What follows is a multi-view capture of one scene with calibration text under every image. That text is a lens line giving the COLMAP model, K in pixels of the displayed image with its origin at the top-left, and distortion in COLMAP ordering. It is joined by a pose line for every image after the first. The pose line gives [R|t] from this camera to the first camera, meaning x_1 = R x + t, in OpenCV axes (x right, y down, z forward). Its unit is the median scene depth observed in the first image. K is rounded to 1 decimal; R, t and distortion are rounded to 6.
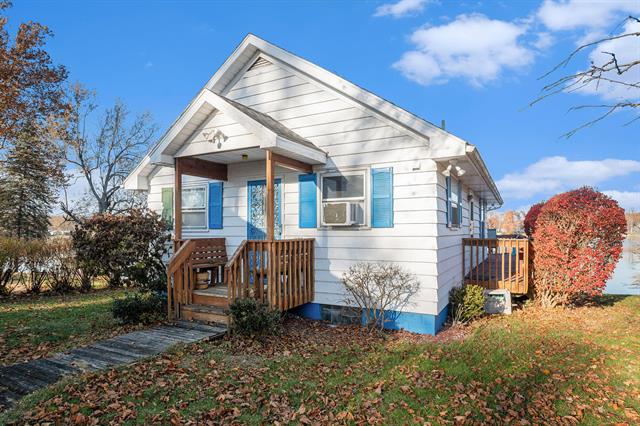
lens RADIAL K [[364.4, 0, 319.9], [0, 364.4, 215.4], [0, 0, 1]] dist [-0.002046, -0.000359]
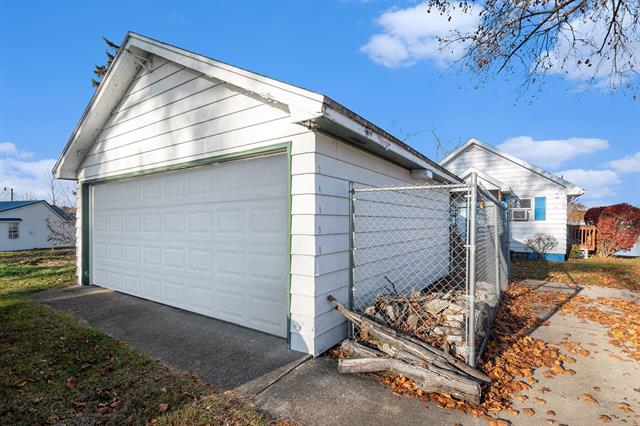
lens RADIAL K [[302.3, 0, 321.0], [0, 302.3, 216.5], [0, 0, 1]] dist [-0.001031, 0.000000]
pose [[0.995856, 0.004199, -0.090843, -1.127493], [-0.002382, 0.999795, 0.020095, -0.031250], [0.090909, -0.019796, 0.995662, -1.200455]]
